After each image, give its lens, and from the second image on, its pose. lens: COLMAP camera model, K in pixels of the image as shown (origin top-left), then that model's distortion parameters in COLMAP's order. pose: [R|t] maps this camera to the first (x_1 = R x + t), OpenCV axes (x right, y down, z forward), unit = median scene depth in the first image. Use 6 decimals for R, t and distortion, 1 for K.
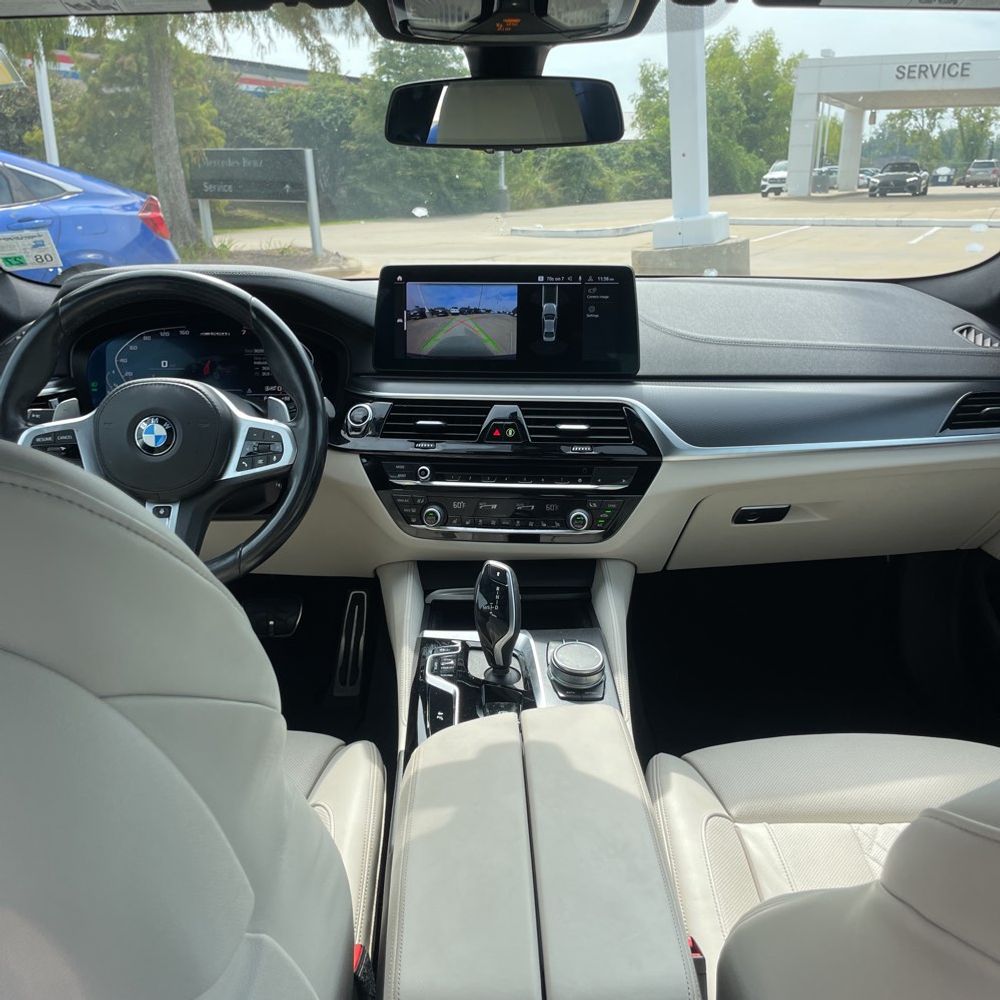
lens RADIAL K [[1013.6, 0, 497.7], [0, 1013.6, 496.1], [0, 0, 1]] dist [0.094184, -0.132866]
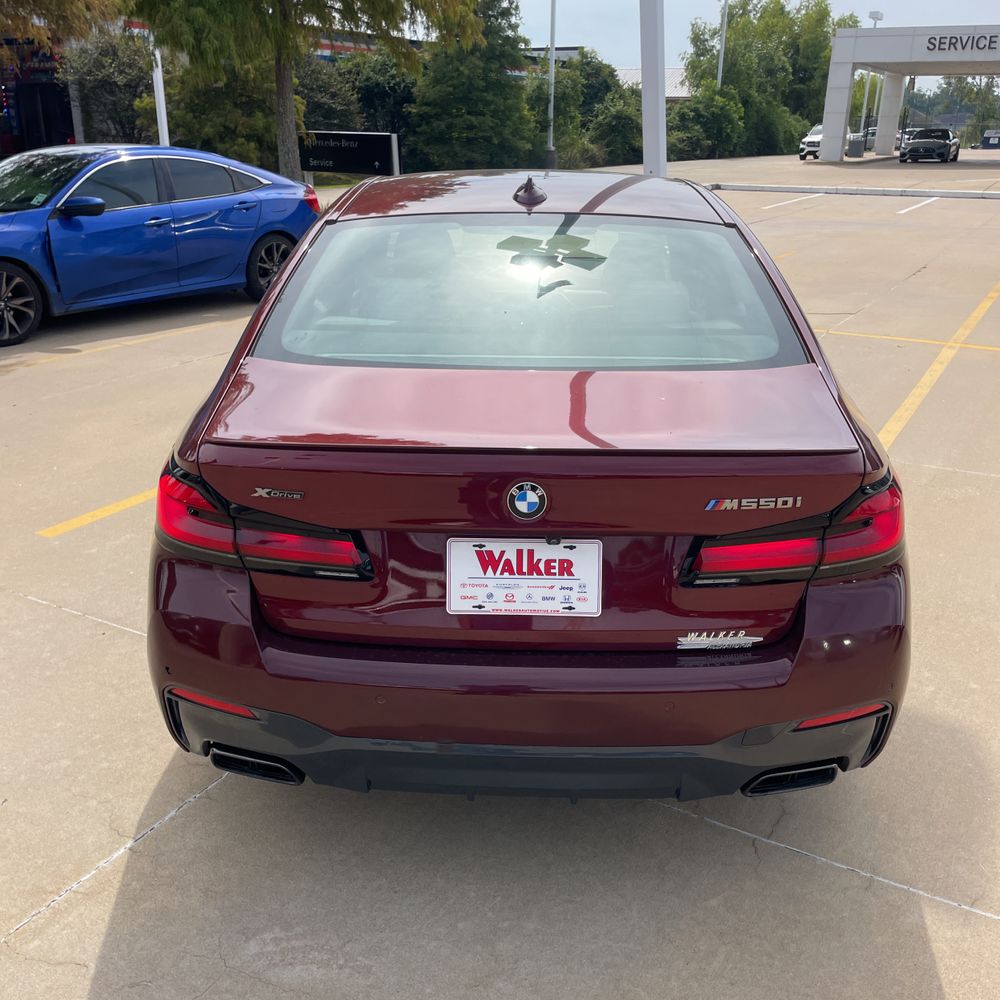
lens RADIAL K [[1010.9, 0, 493.9], [0, 1010.9, 507.1], [0, 0, 1]] dist [0.093214, -0.126269]
pose [[0.998609, 0.030831, -0.042762, 0.002749], [-0.028466, 0.998089, 0.054837, 0.018056], [0.044371, -0.053543, 0.997579, -0.100778]]
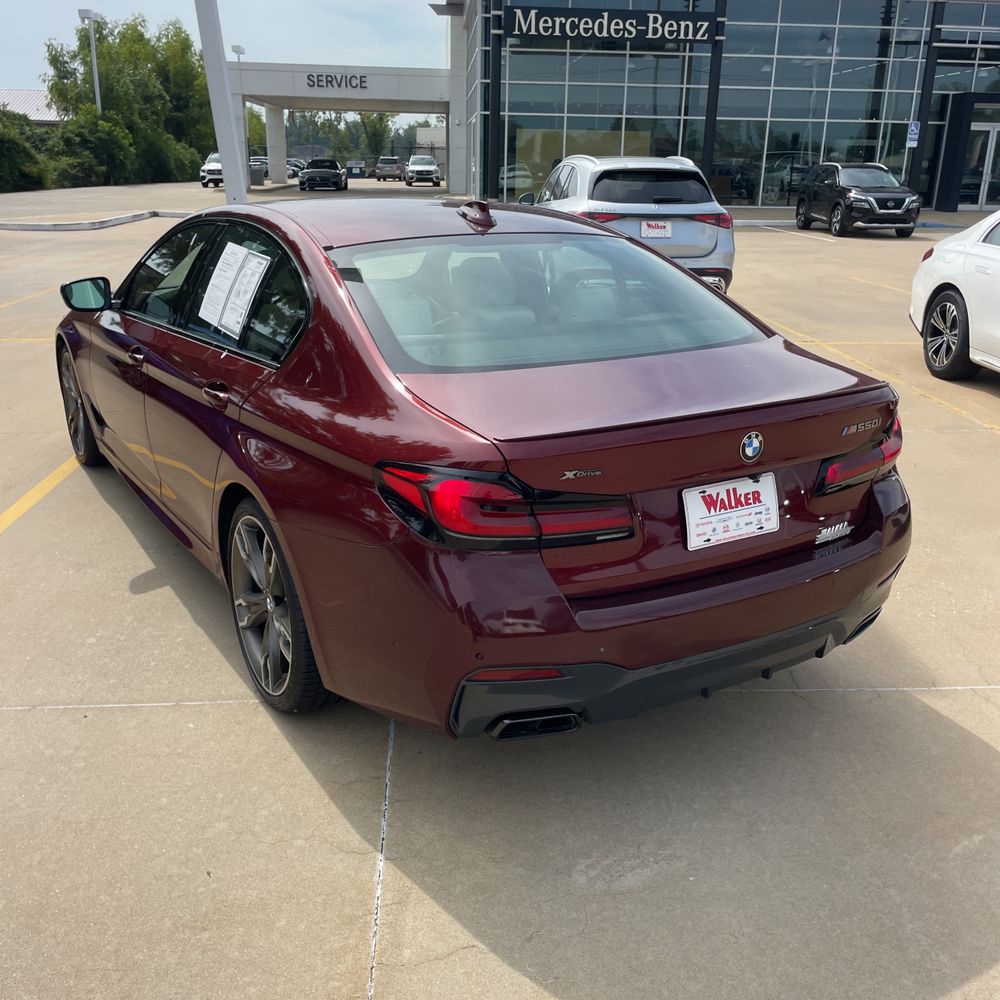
lens RADIAL K [[1010.7, 0, 510.8], [0, 1010.7, 518.4], [0, 0, 1]] dist [0.088029, -0.122186]
pose [[0.859468, -0.149462, 0.488852, -0.048448], [0.131770, 0.988760, 0.070636, 0.018374], [-0.493915, 0.003706, 0.869503, -0.099741]]
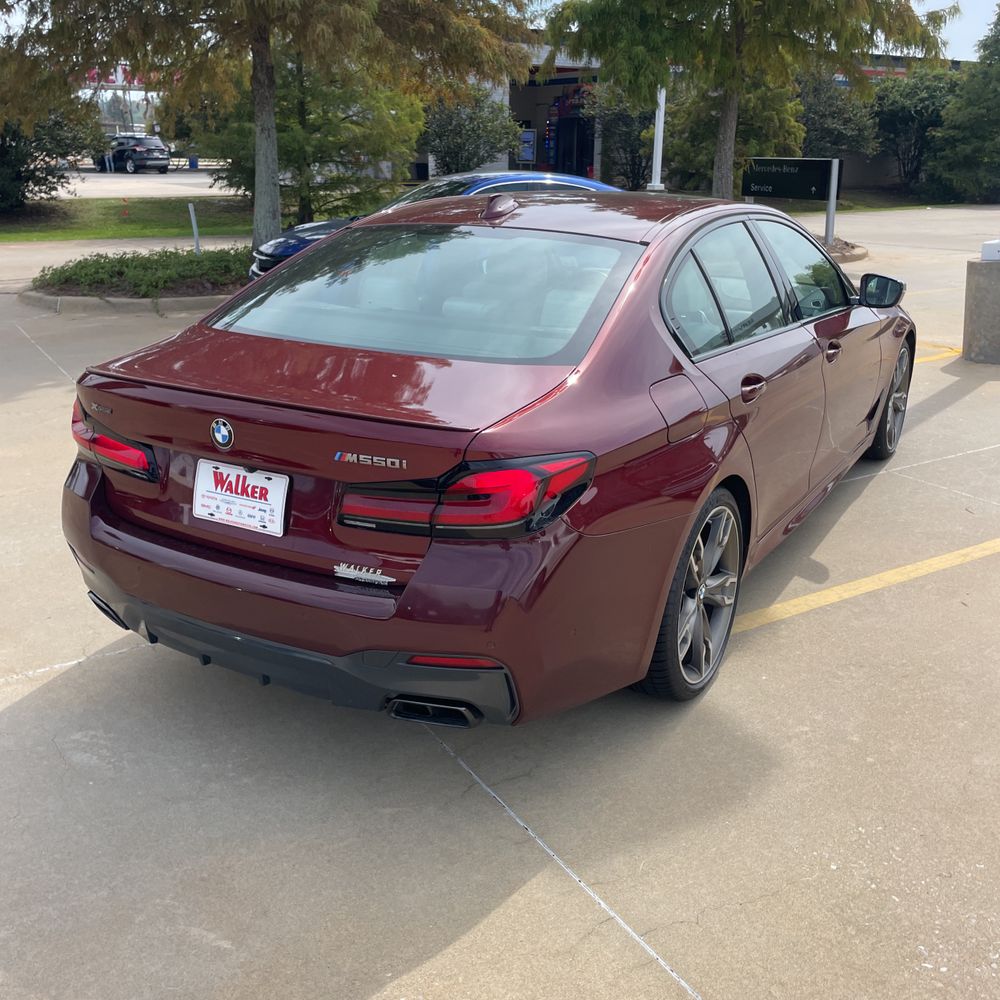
lens RADIAL K [[1013.6, 0, 497.7], [0, 1013.6, 496.1], [0, 0, 1]] dist [0.094184, -0.132866]
pose [[0.850348, 0.177952, -0.495218, 0.055669], [-0.165951, 0.983749, 0.068542, 0.016832], [0.499368, 0.023897, 0.866061, -0.098642]]
